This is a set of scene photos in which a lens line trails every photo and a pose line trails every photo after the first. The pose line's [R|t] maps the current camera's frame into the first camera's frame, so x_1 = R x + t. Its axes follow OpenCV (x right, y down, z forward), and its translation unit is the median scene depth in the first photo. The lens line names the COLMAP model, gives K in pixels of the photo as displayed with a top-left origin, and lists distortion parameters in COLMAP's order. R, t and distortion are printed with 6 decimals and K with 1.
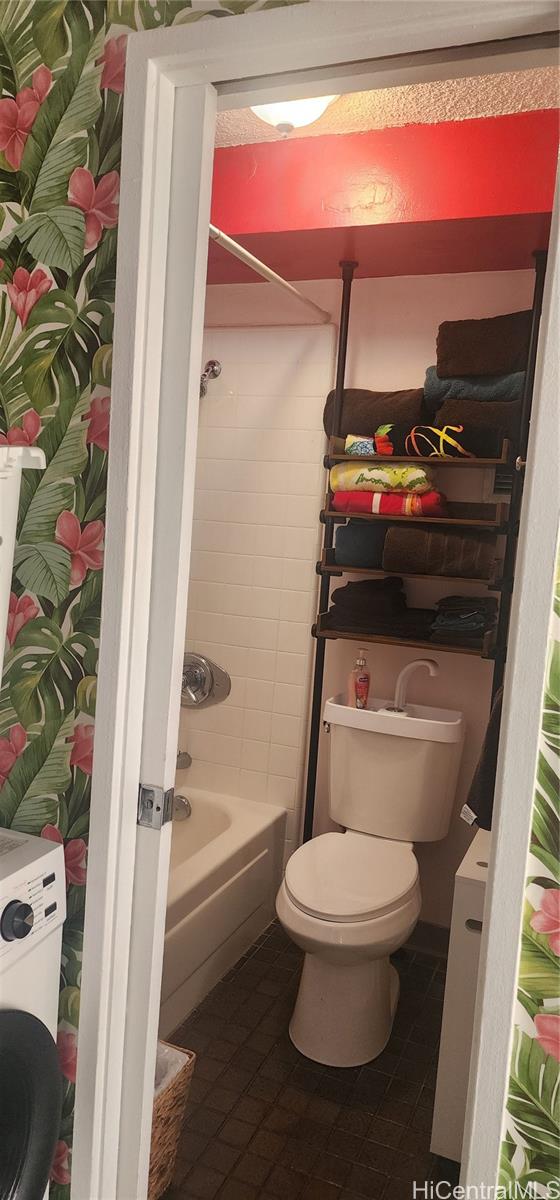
lens RADIAL K [[782.3, 0, 280.0], [0, 782.3, 600.0], [0, 0, 1]] dist [0.044945, -0.003424]
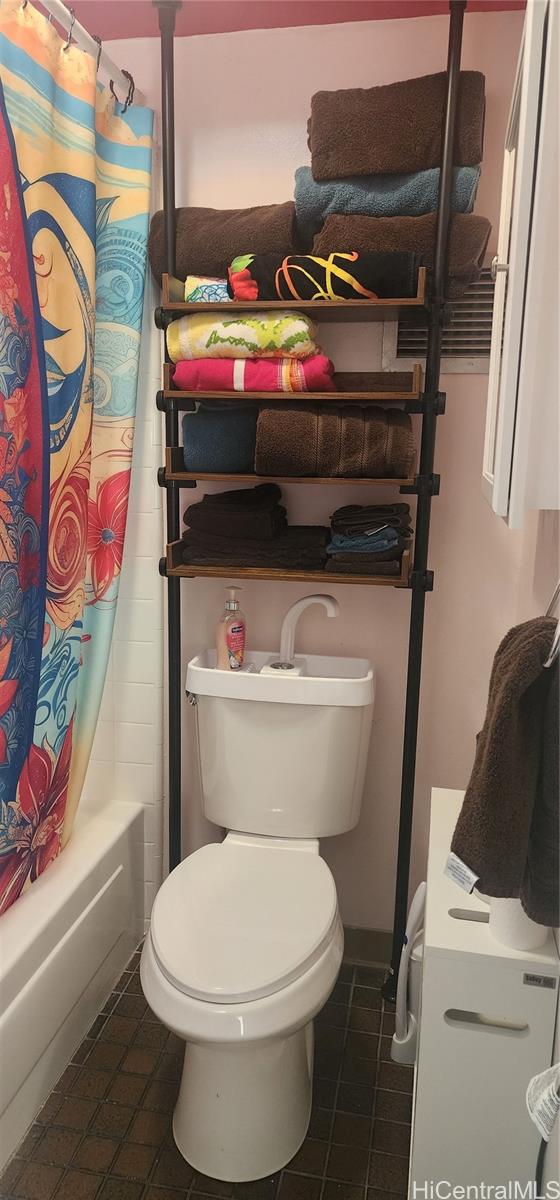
lens RADIAL K [[782.3, 0, 280.0], [0, 782.3, 600.0], [0, 0, 1]] dist [0.044945, -0.003424]
pose [[0.976775, -0.088079, 0.195325, 0.007105], [0.067637, 0.991741, 0.108972, -0.001552], [-0.203310, -0.093230, 0.974666, 0.307223]]
